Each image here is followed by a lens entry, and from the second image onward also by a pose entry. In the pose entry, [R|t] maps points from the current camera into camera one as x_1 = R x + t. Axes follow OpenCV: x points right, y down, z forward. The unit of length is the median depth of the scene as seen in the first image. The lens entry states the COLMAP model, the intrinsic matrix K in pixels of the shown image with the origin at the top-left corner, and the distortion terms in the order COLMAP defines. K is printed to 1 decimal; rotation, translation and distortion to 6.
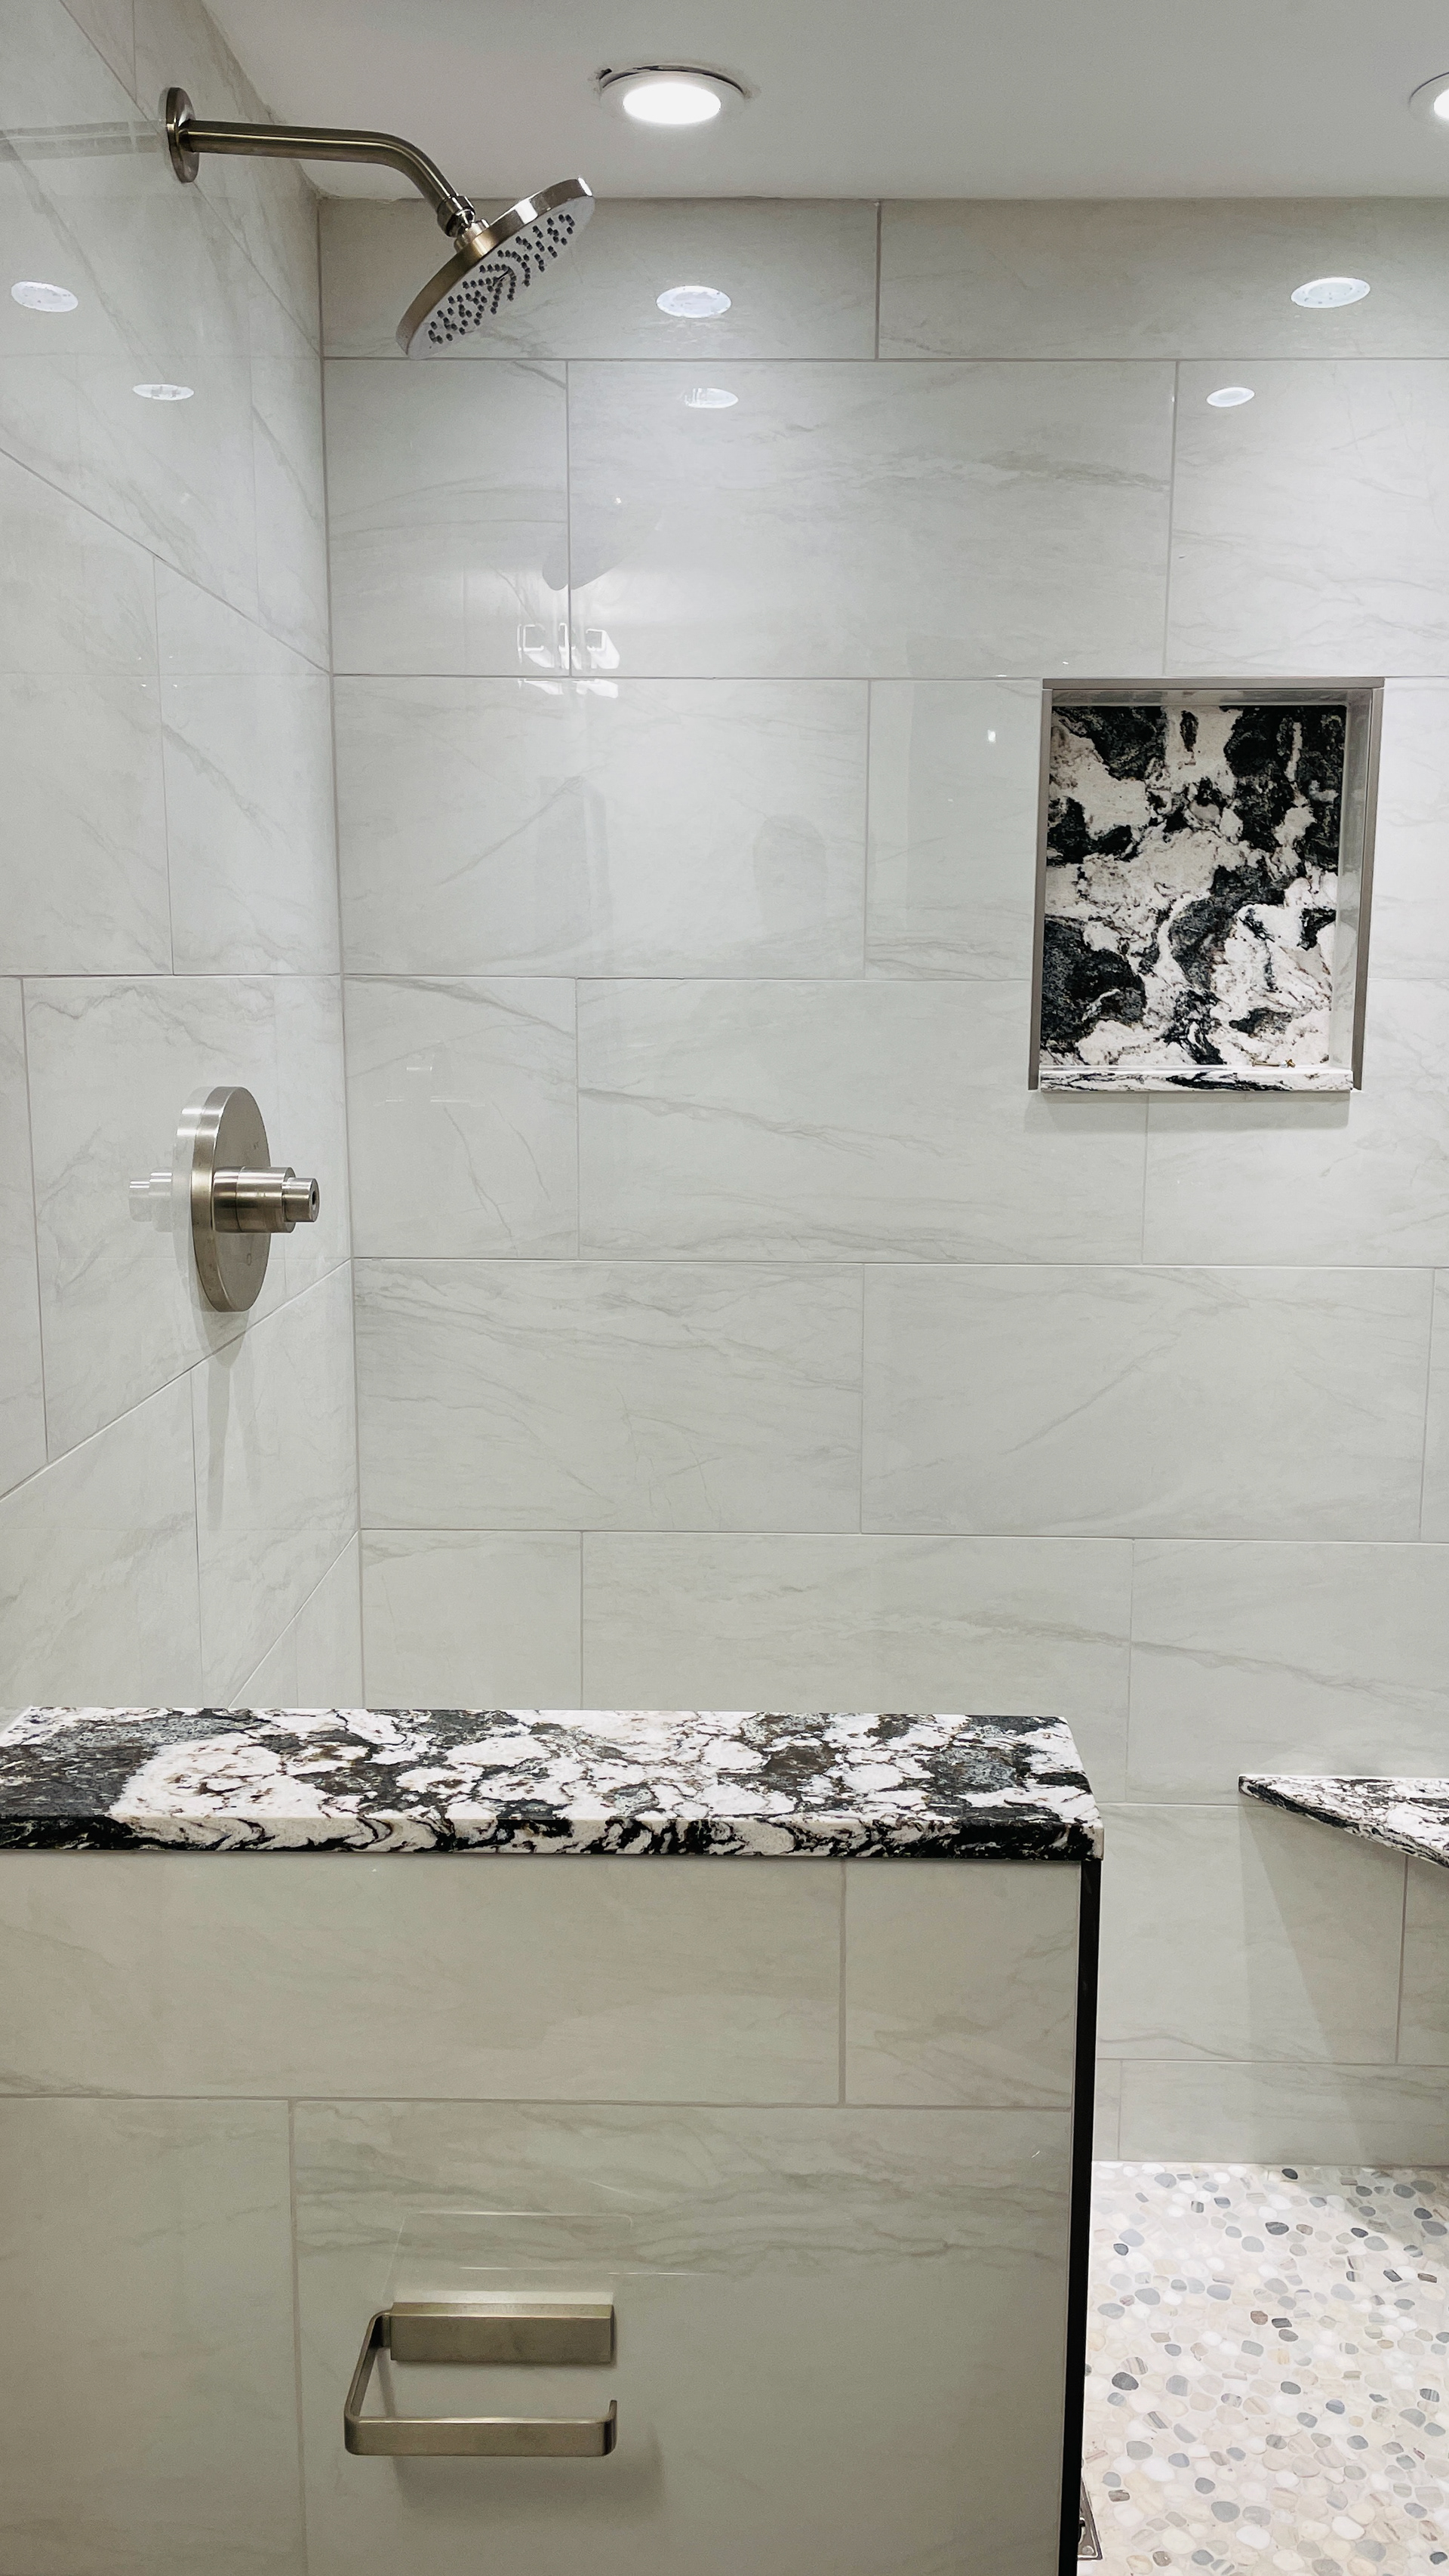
lens RADIAL K [[1929.5, 0, 730.9], [0, 1929.5, 1280.2], [0, 0, 1]] dist [0.083682, -0.107913]
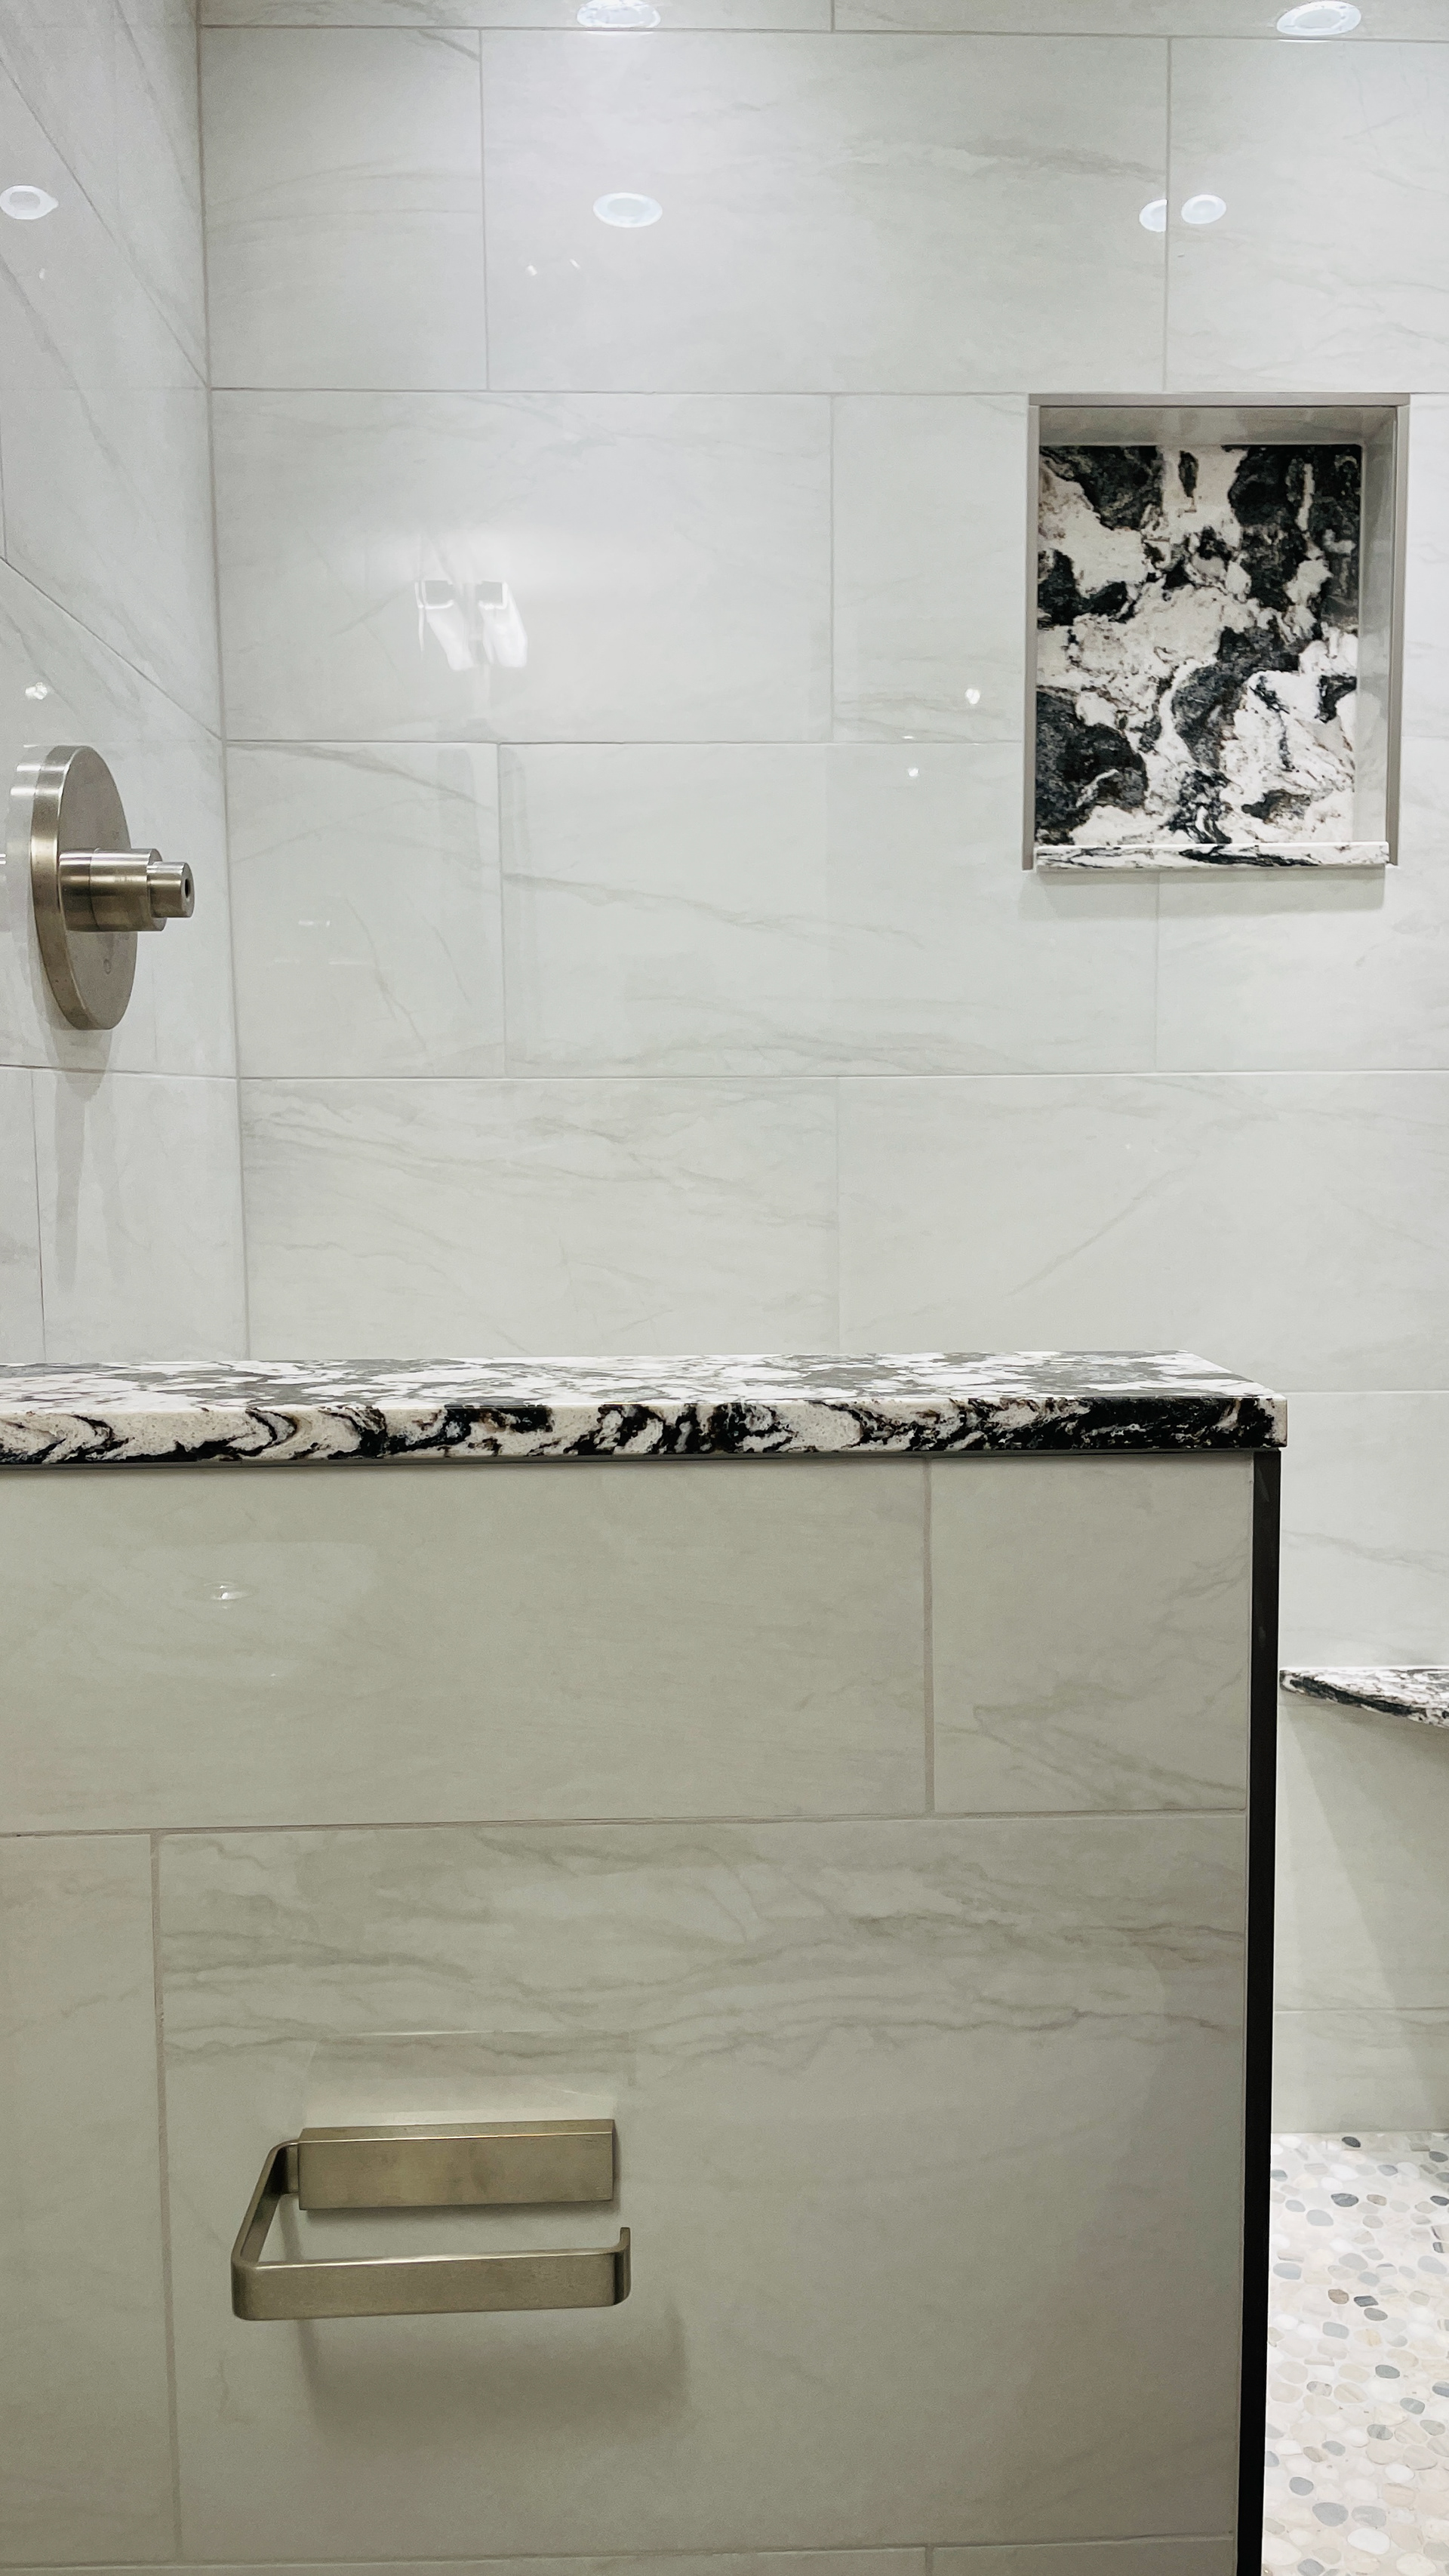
lens RADIAL K [[1929.5, 0, 723.3], [0, 1929.5, 1304.3], [0, 0, 1]] dist [0.083682, -0.107913]
pose [[0.998641, -0.017284, 0.049168, -0.027325], [0.020141, 0.998101, -0.058213, 0.146801], [-0.048068, 0.059125, 0.997093, 0.148561]]
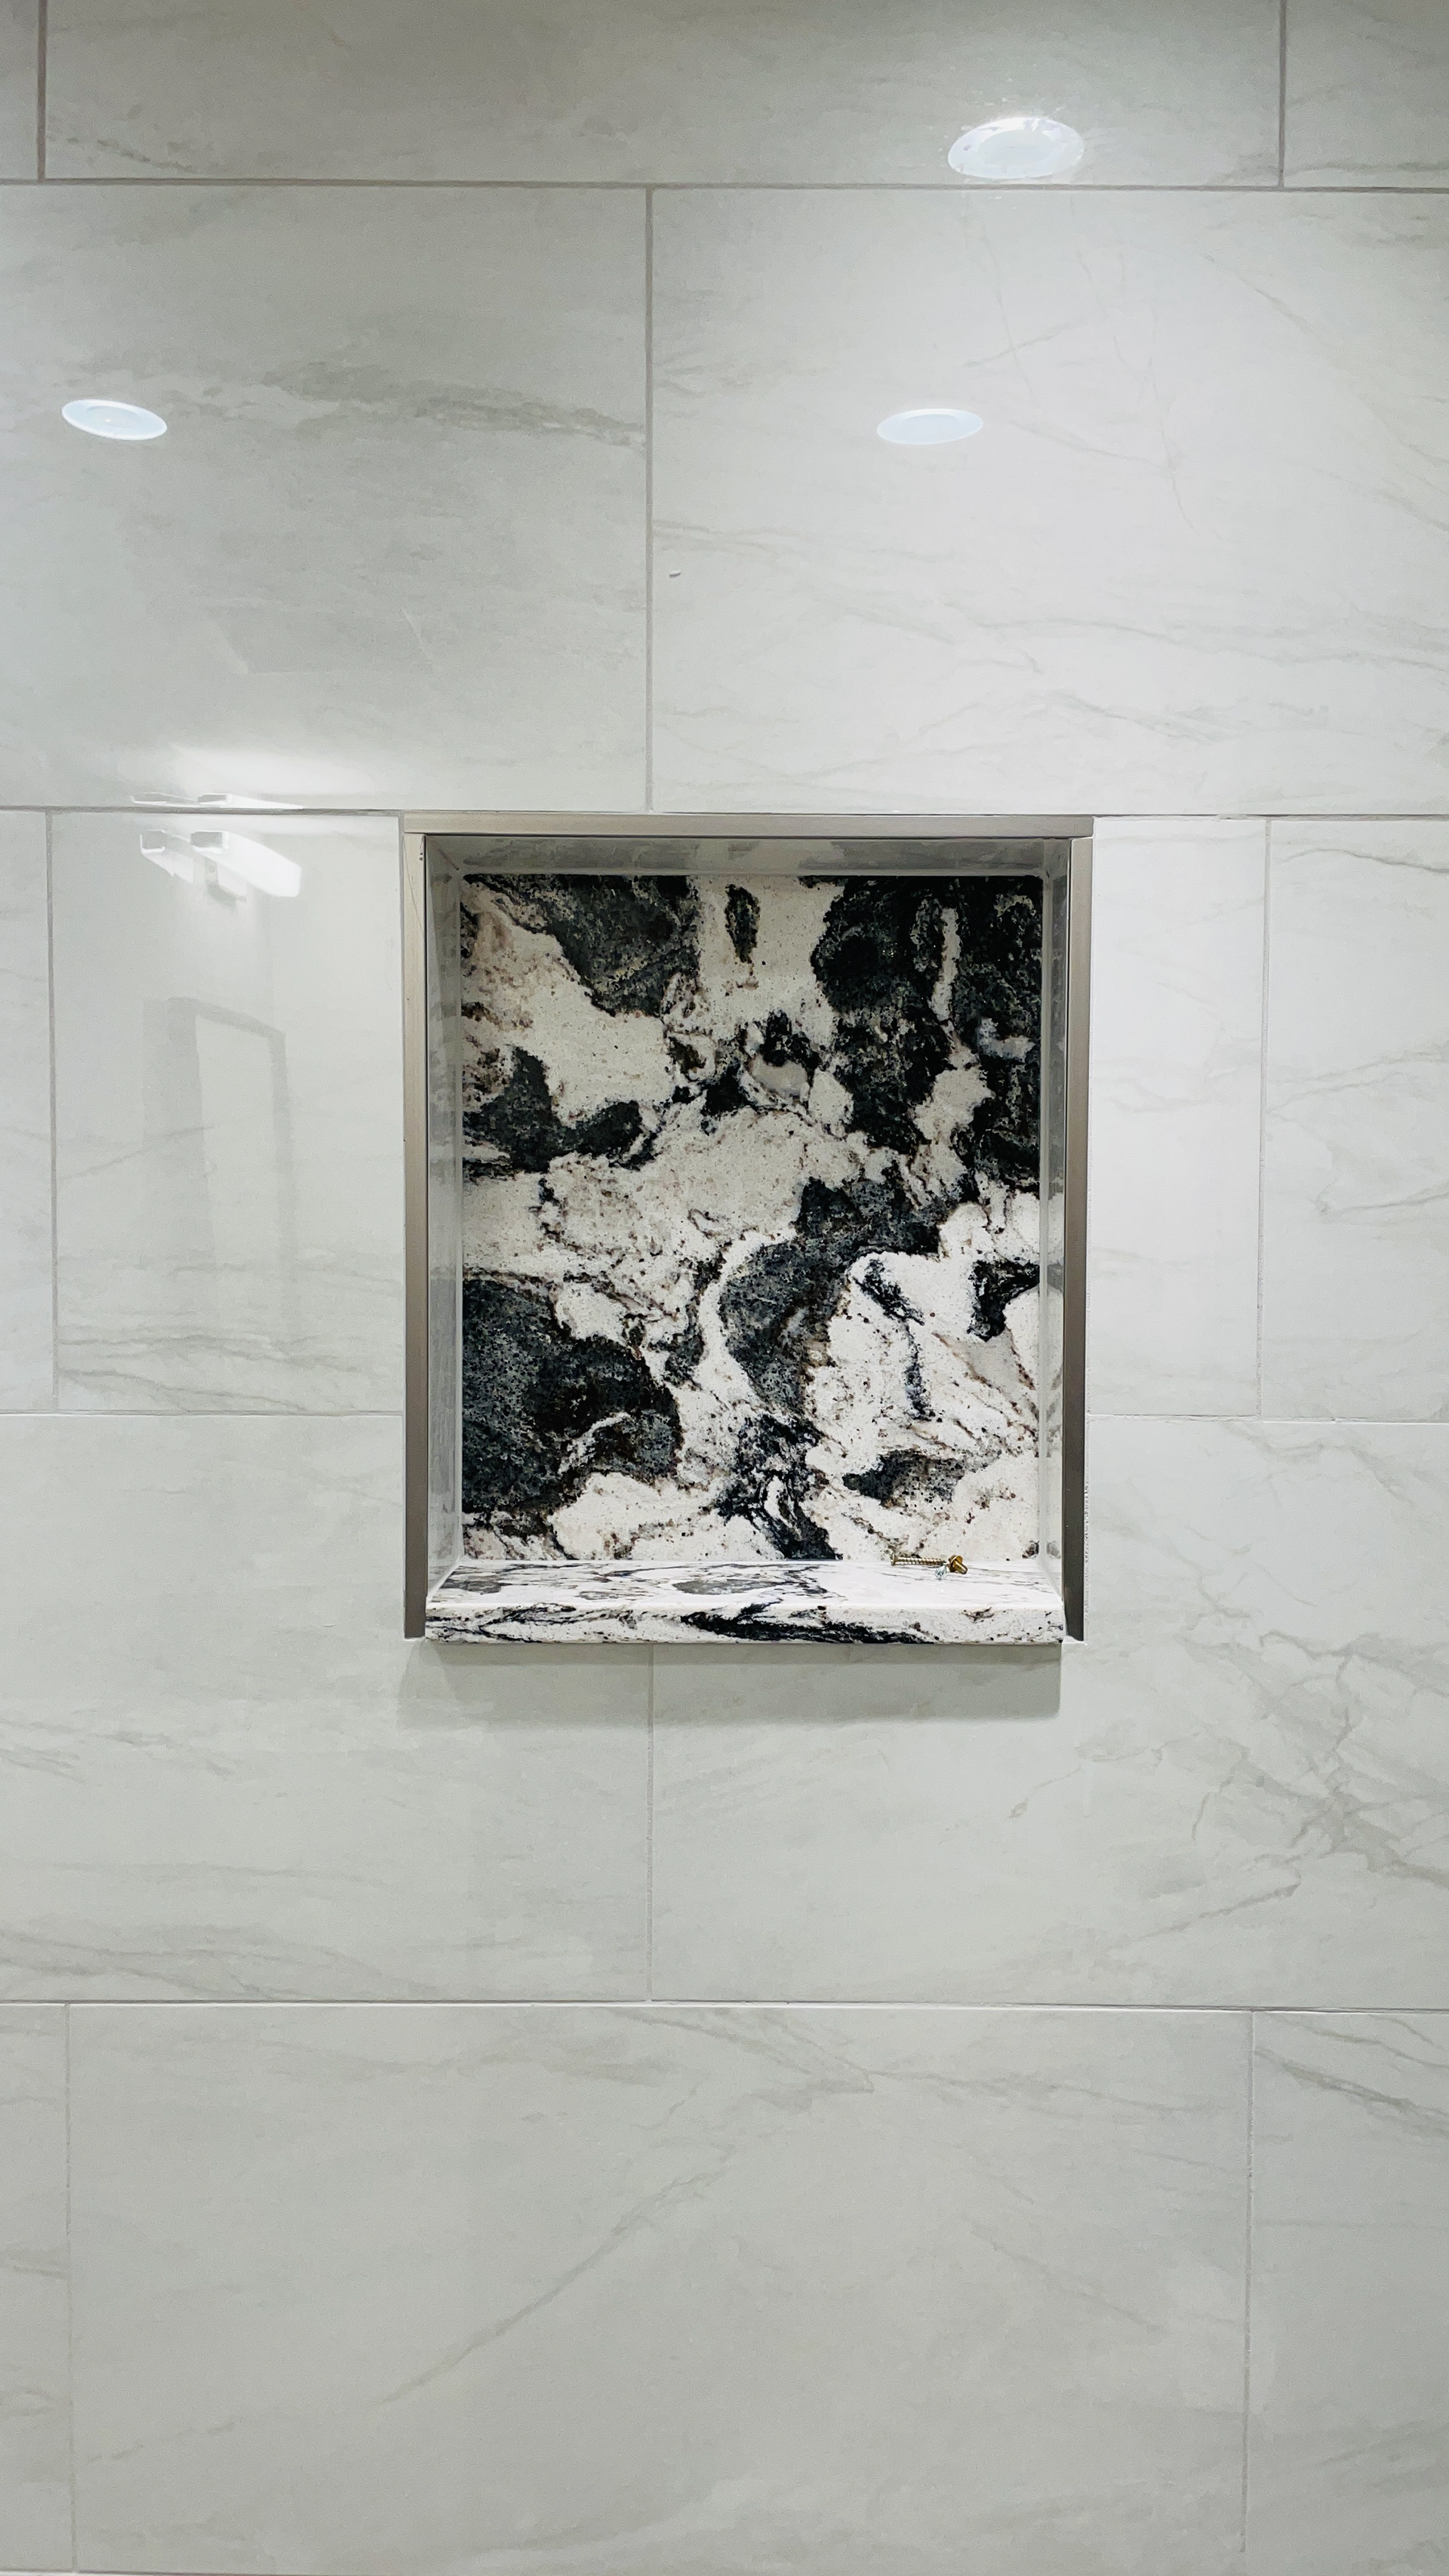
lens RADIAL K [[1929.5, 0, 742.4], [0, 1929.5, 1292.4], [0, 0, 1]] dist [0.083682, -0.107913]
pose [[0.999840, -0.000951, 0.017851, 0.232024], [0.002844, 0.994324, -0.106355, -0.133814], [-0.017649, 0.106388, 0.994168, 0.514398]]
